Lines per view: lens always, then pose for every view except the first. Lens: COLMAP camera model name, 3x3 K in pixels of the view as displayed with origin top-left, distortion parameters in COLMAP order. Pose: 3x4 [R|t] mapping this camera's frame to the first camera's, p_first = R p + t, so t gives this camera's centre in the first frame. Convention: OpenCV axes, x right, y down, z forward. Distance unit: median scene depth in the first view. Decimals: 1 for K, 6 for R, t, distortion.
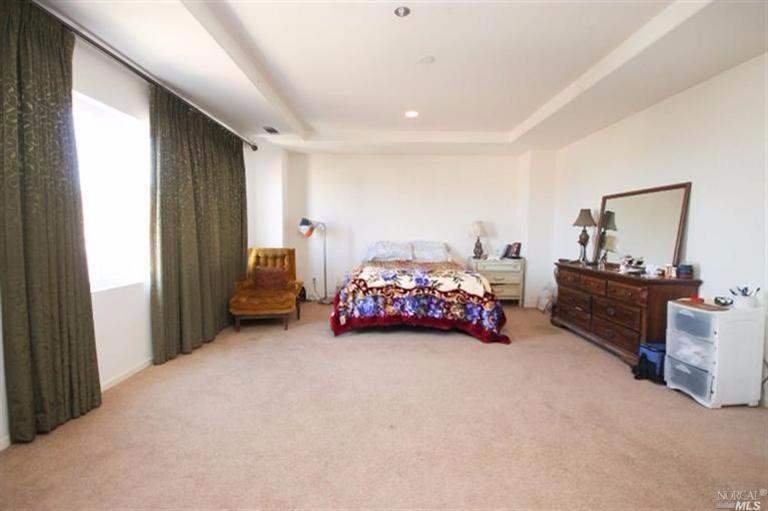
lens RADIAL K [[359.4, 0, 386.4], [0, 359.4, 258.1], [0, 0, 1]] dist [-0.002629, -0.003463]
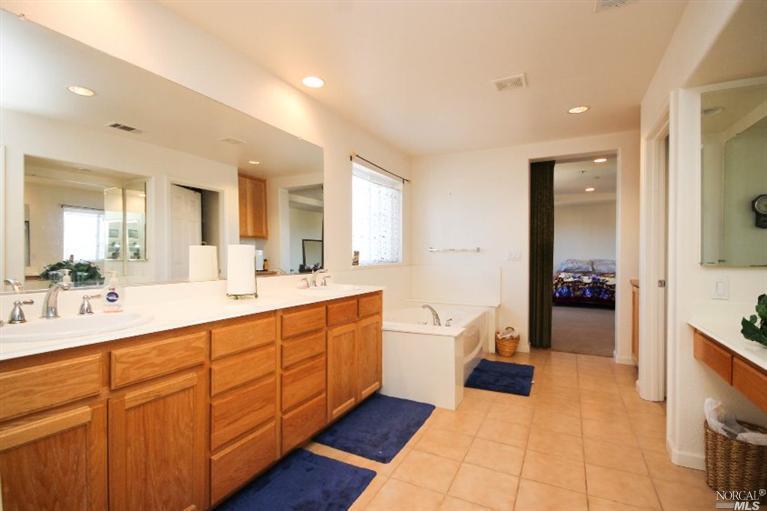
lens RADIAL K [[358.9, 0, 381.8], [0, 358.9, 256.6], [0, 0, 1]] dist [-0.002629, -0.003463]
pose [[0.887871, 0.001769, -0.460089, -0.034447], [-0.031319, 0.997905, -0.056604, 0.086900], [0.459025, 0.064667, 0.886067, -1.210745]]
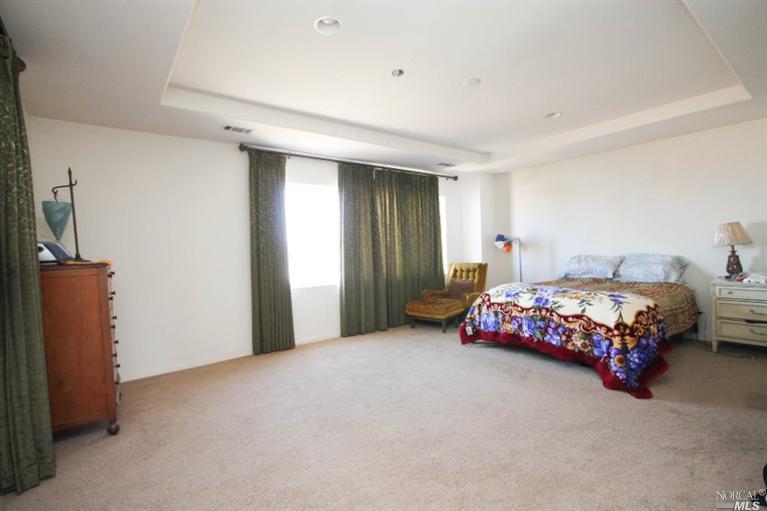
lens RADIAL K [[358.9, 0, 384.5], [0, 358.9, 256.7], [0, 0, 1]] dist [-0.002629, -0.003463]
pose [[0.603098, -0.009427, -0.797611, 0.581872], [-0.020272, 0.999426, -0.027141, -0.014317], [0.797409, 0.032538, 0.602561, 0.142940]]
